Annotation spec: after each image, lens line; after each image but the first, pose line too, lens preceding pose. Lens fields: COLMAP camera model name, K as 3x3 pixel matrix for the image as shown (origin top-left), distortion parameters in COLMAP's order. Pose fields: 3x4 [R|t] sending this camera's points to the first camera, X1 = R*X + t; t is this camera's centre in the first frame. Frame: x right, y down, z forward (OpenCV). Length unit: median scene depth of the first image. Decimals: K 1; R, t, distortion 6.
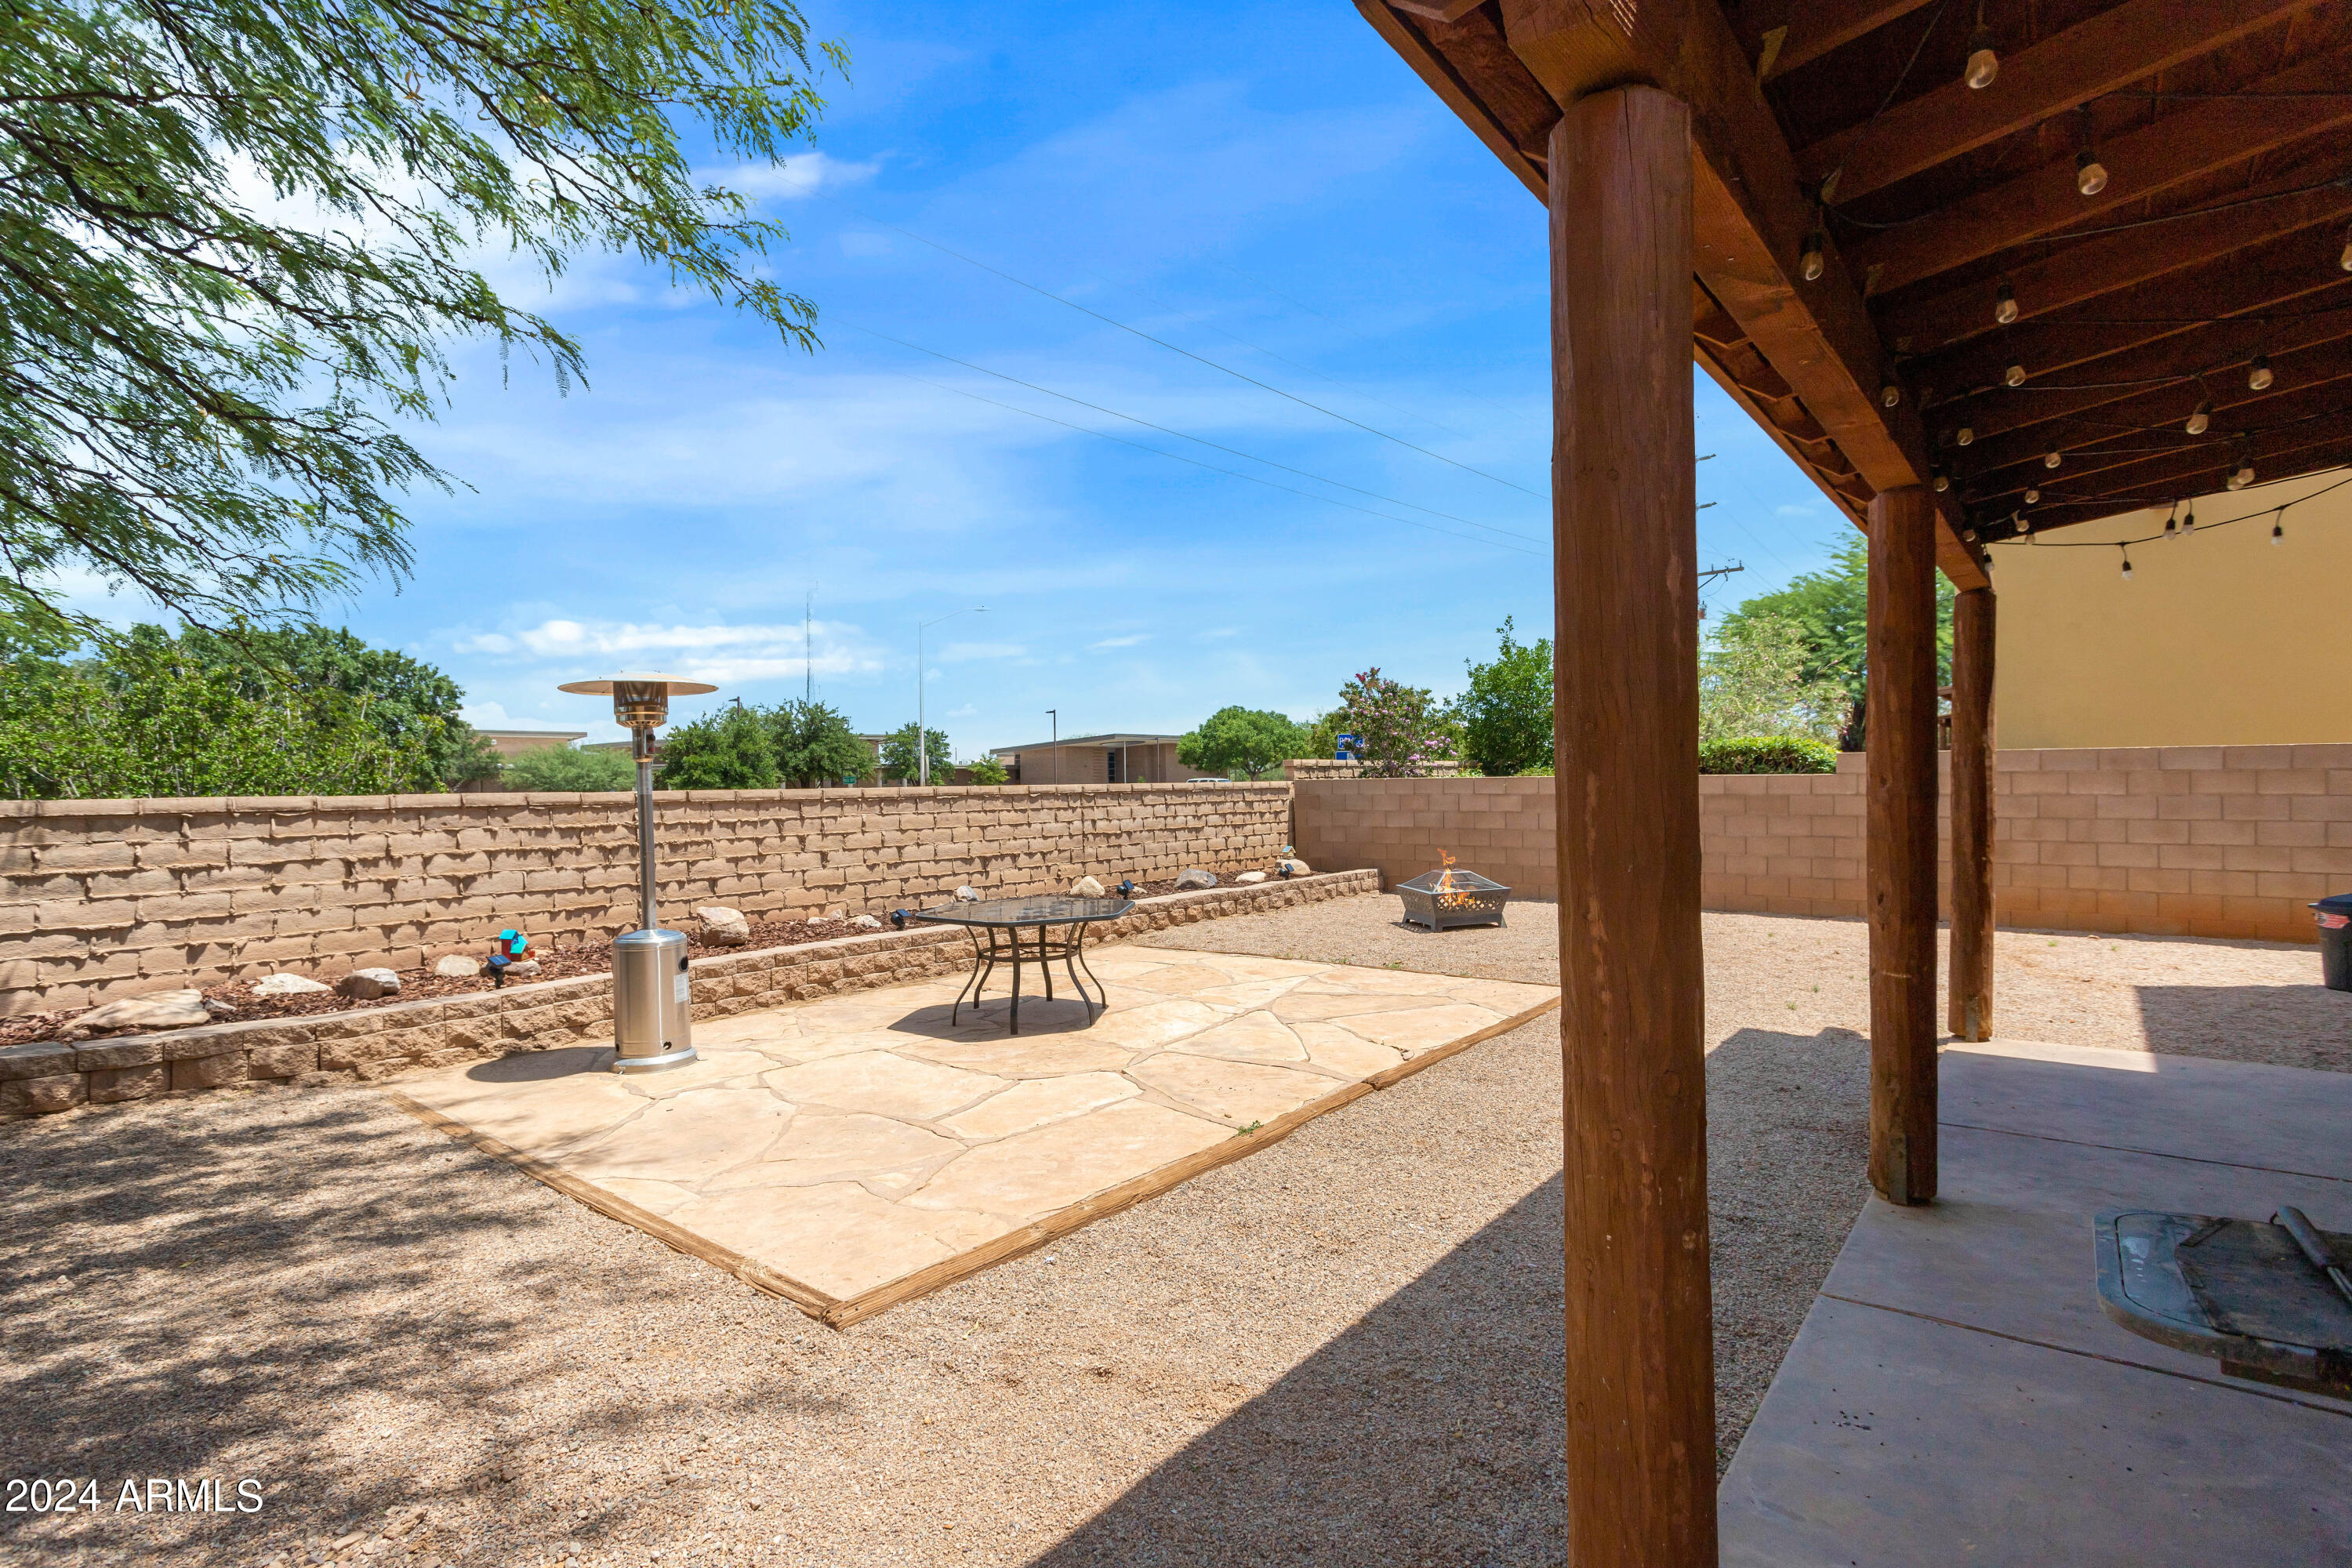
lens RADIAL K [[1139.9, 0, 1166.6], [0, 1139.9, 782.3], [0, 0, 1]] dist [-0.000957, -0.000375]
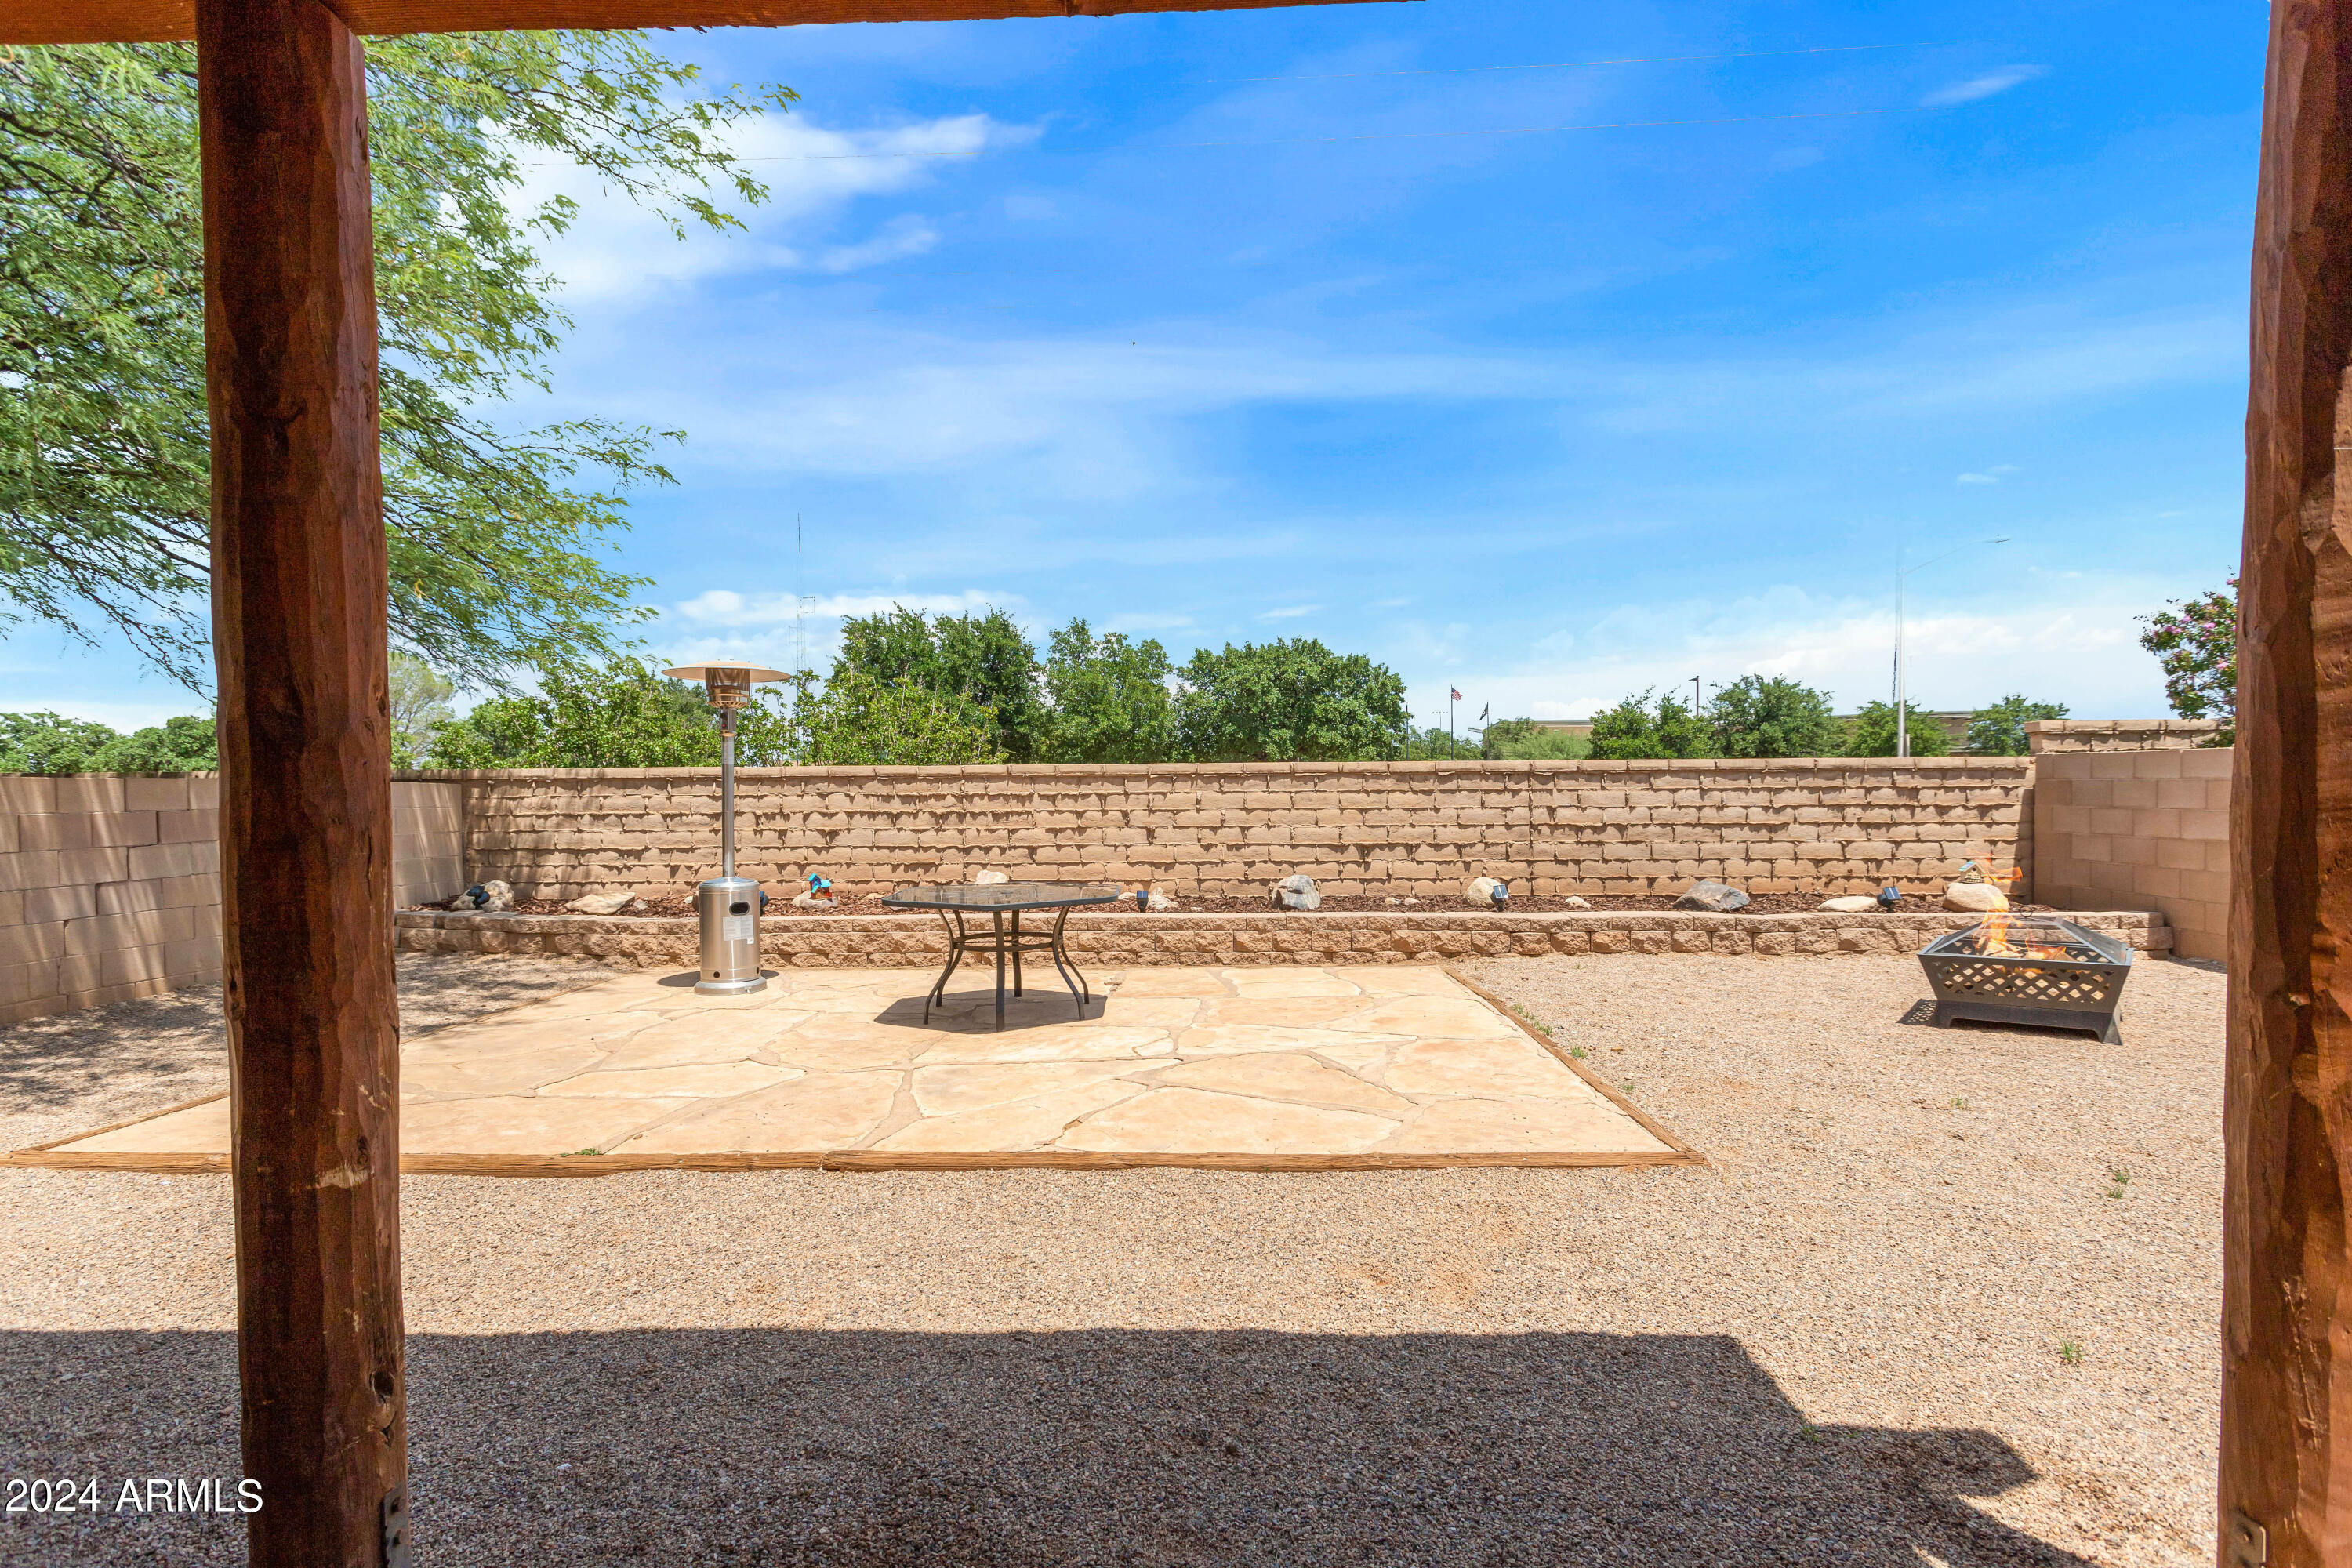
lens RADIAL K [[1139.9, 0, 1171.8], [0, 1139.9, 784.7], [0, 0, 1]] dist [-0.000957, -0.000375]
pose [[0.601586, 0.011596, -0.798724, 0.534049], [-0.001870, 0.999912, 0.013108, 0.011210], [0.798806, -0.006392, 0.601555, 0.449255]]
